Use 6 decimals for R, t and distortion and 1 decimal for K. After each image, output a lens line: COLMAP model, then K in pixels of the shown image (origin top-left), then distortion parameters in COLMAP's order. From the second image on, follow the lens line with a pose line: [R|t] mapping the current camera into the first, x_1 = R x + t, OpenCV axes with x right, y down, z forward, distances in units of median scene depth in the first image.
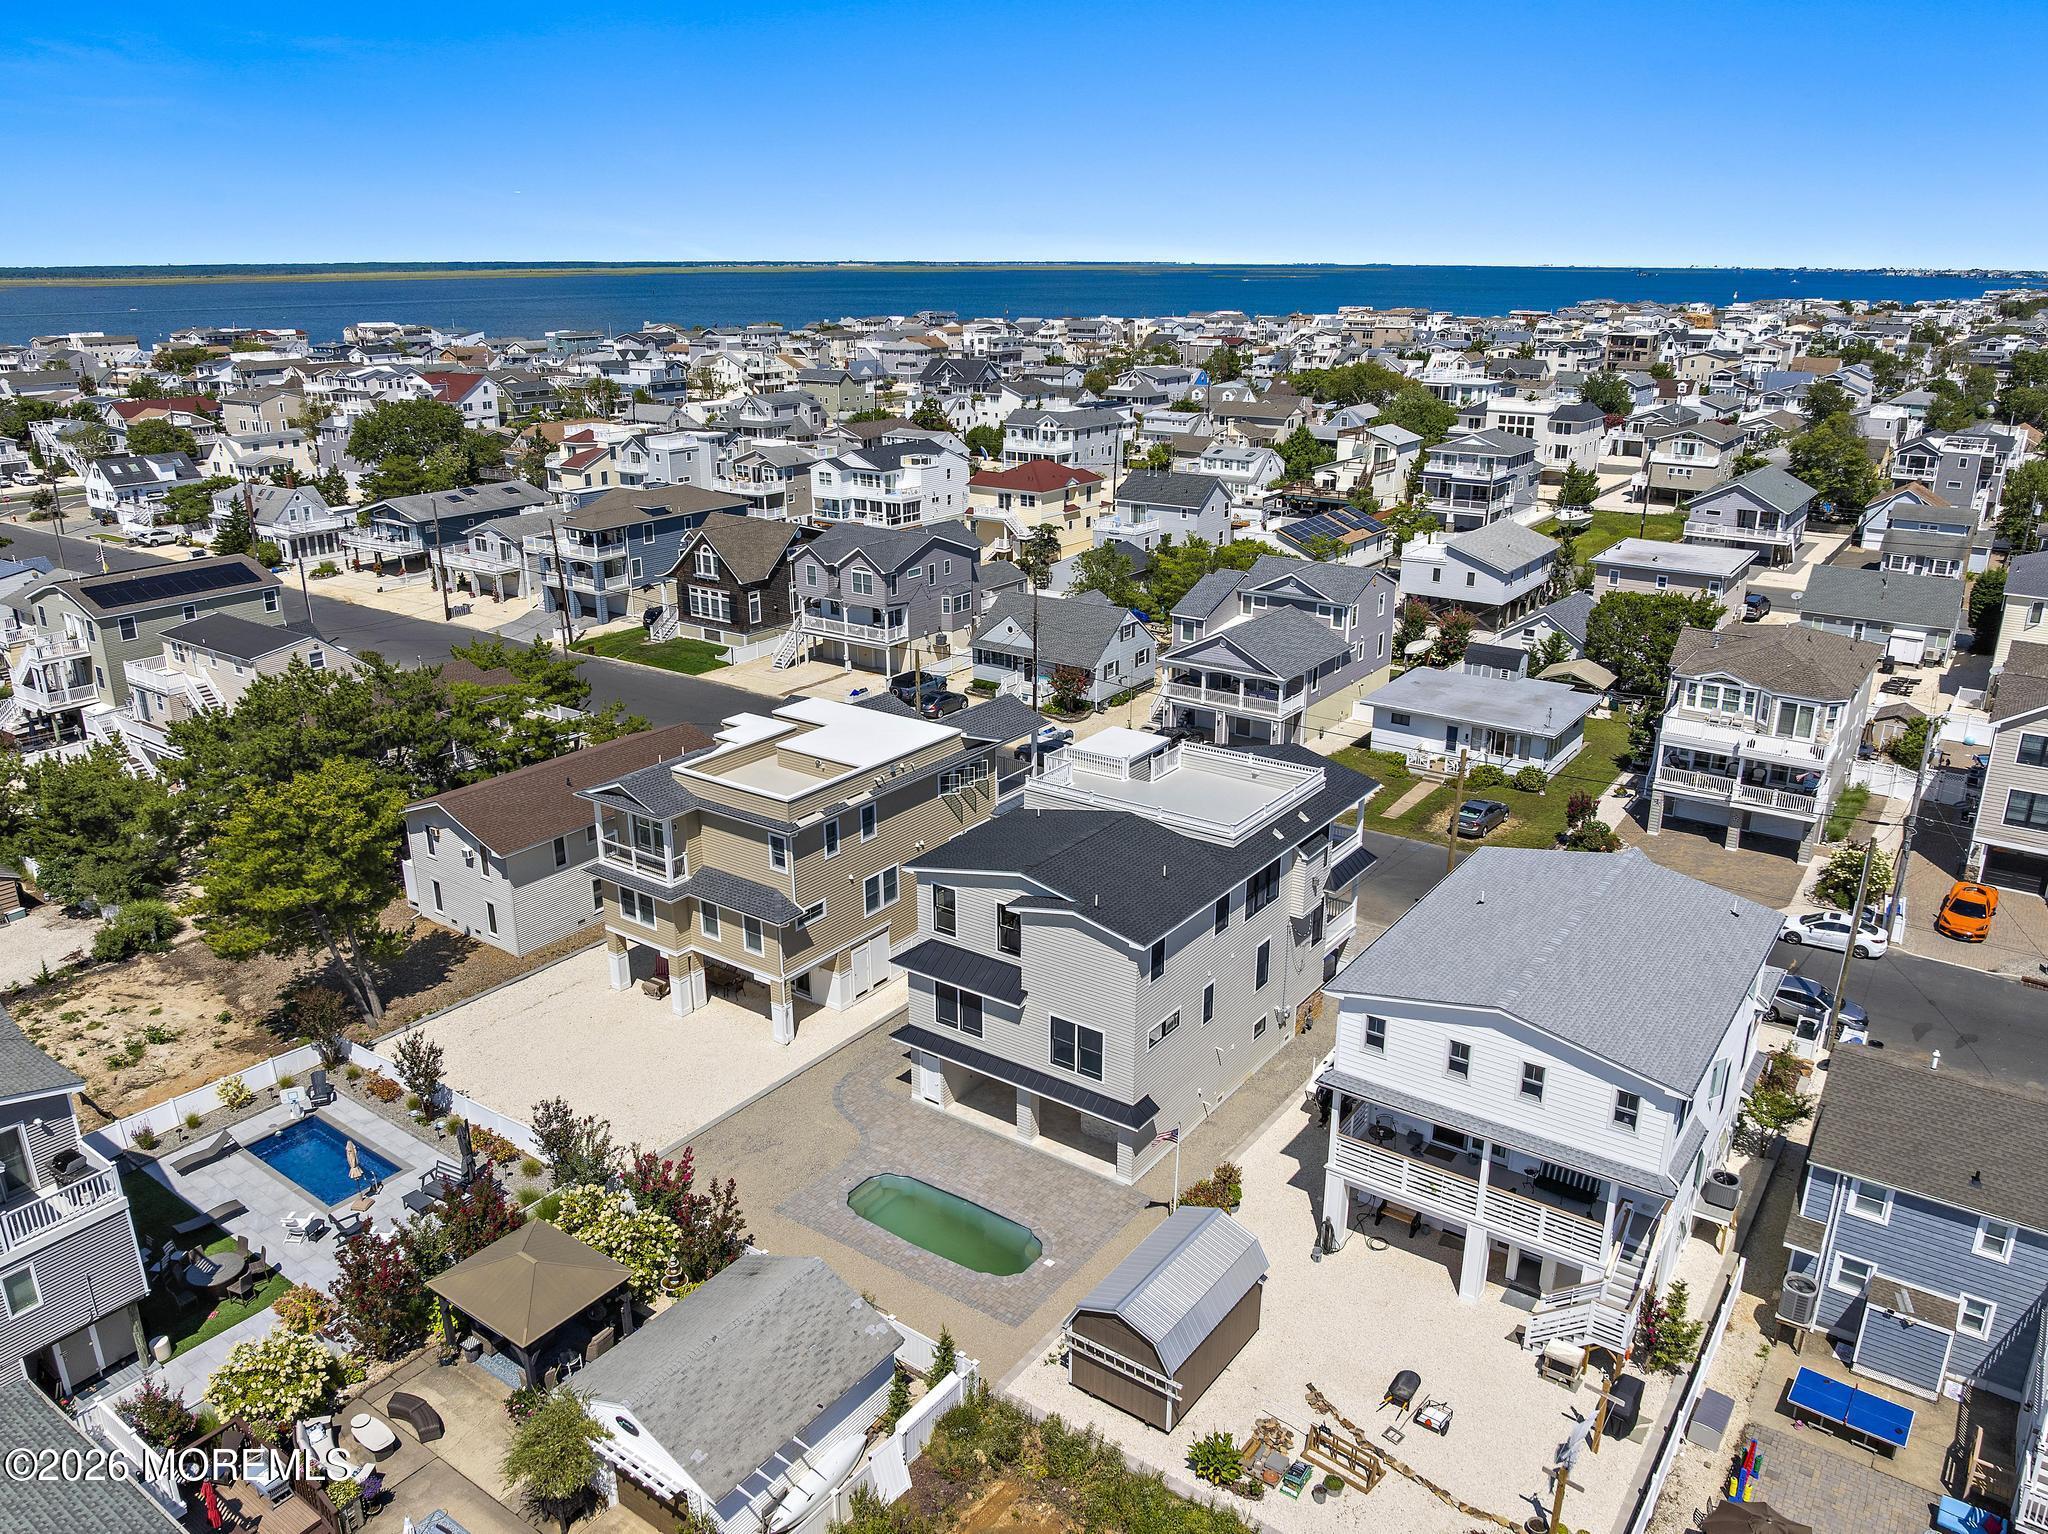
lens RADIAL K [[1467.0, 0, 1024.0], [0, 1467.0, 767.0], [0, 0, 1]] dist [-0.033867, -0.002983]
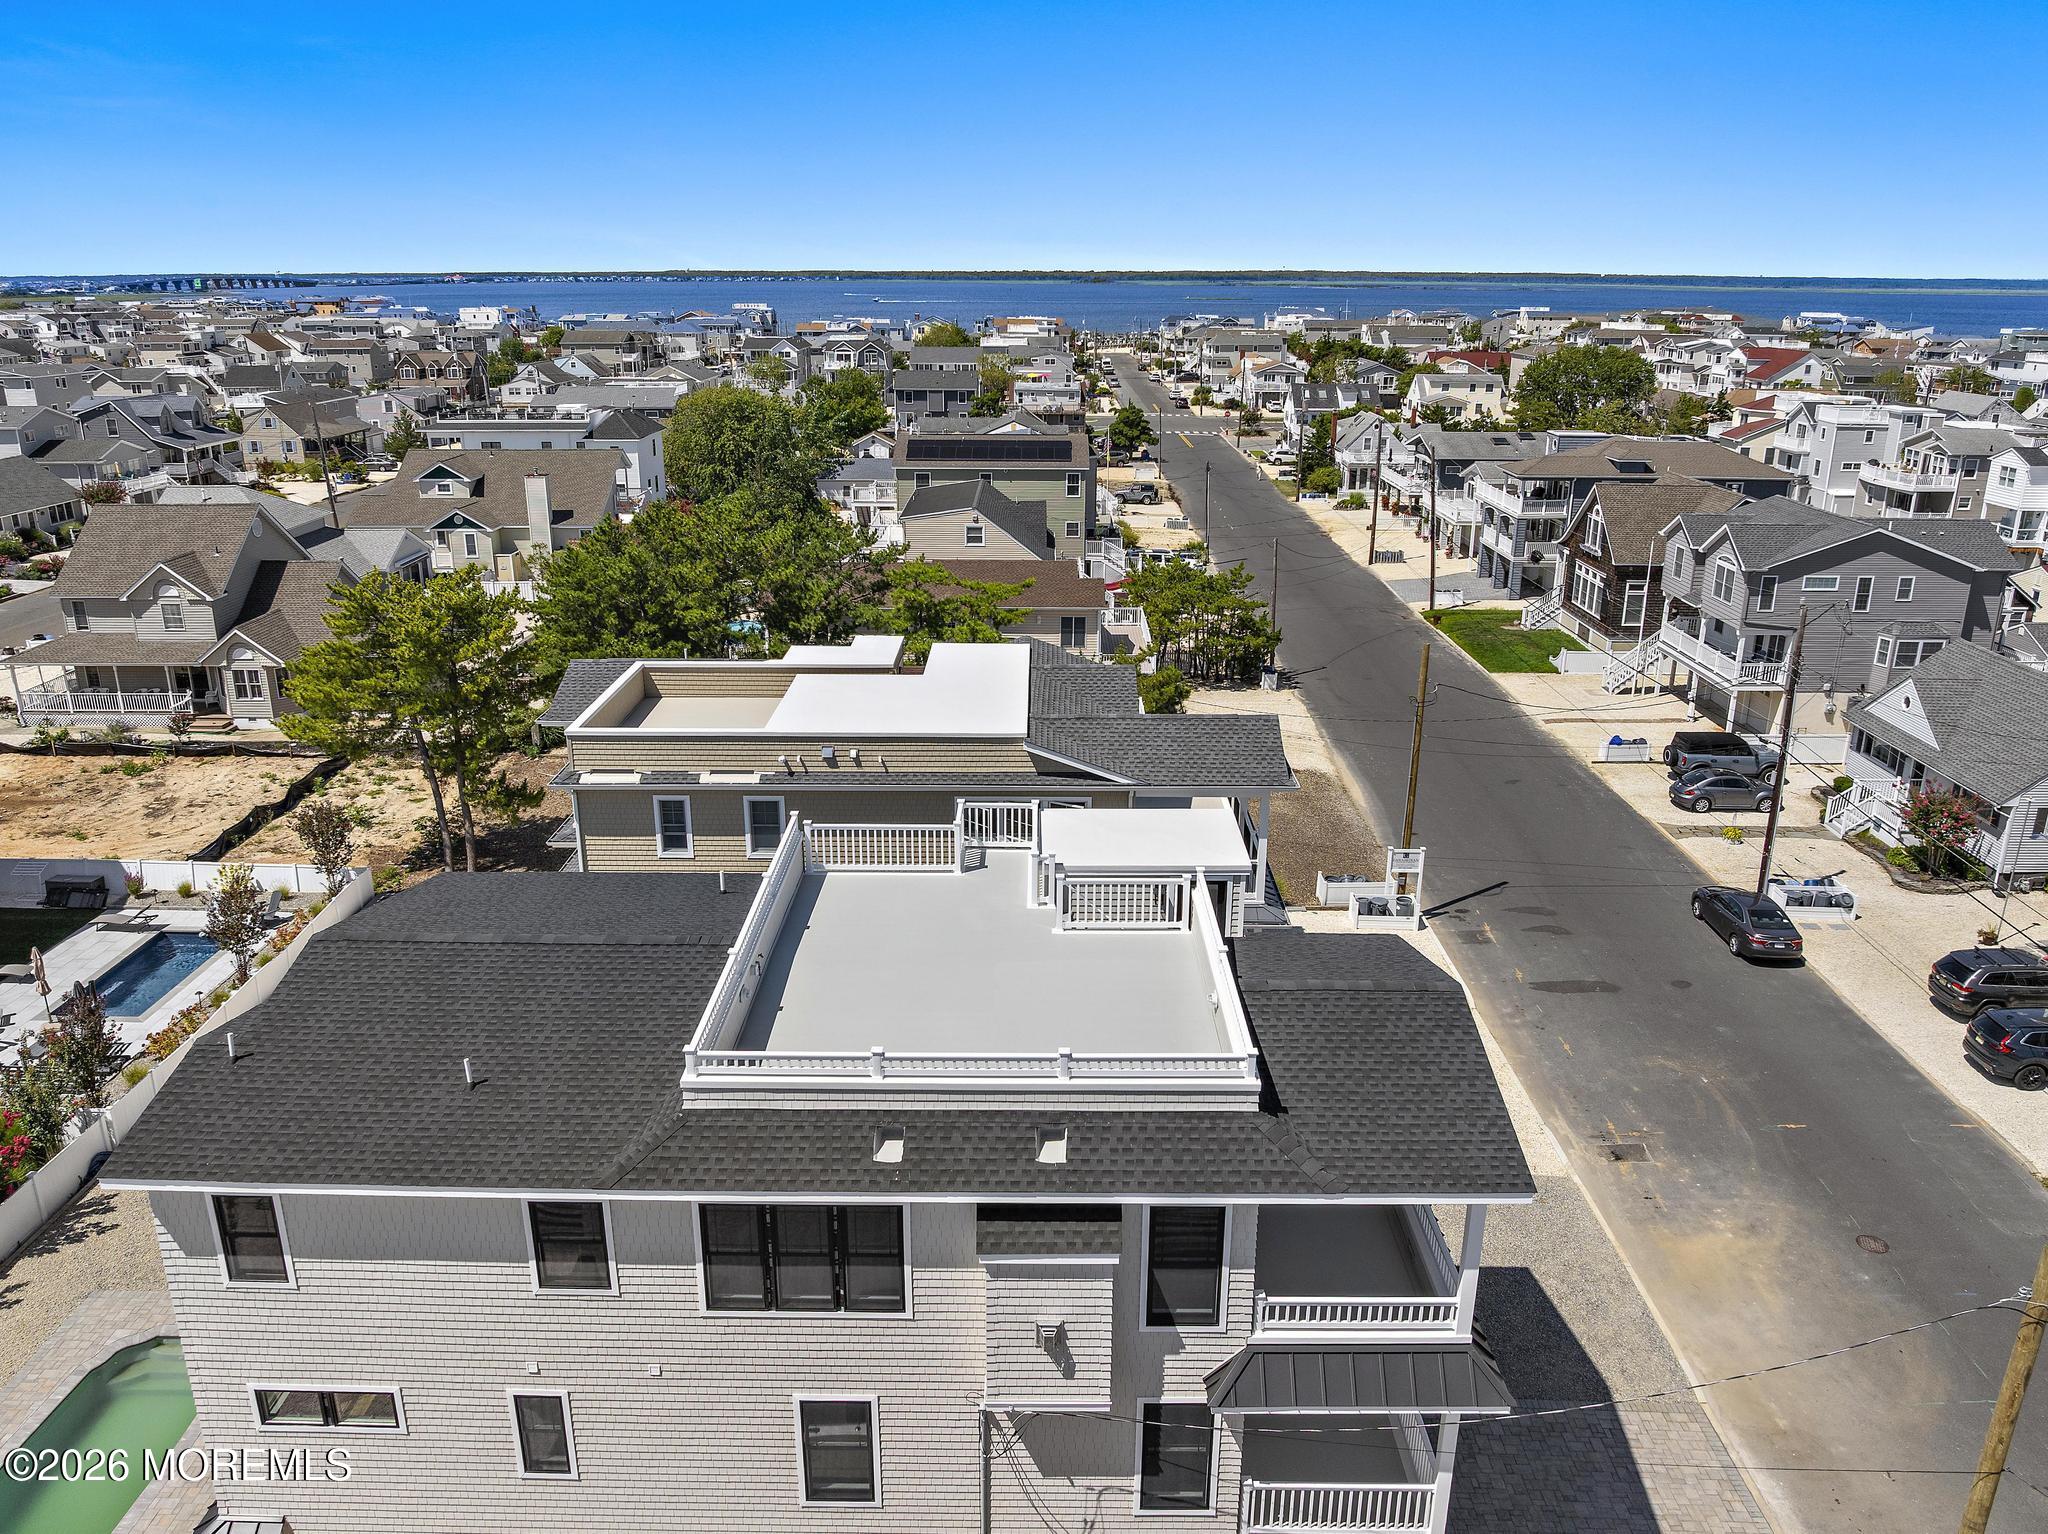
lens RADIAL K [[1467.0, 0, 1024.0], [0, 1467.0, 767.0], [0, 0, 1]] dist [-0.033867, -0.002983]
pose [[0.582793, 0.263726, -0.768636, 0.143737], [-0.267886, 0.955350, 0.124674, -0.031036], [0.767196, 0.133248, 0.627420, 0.255177]]
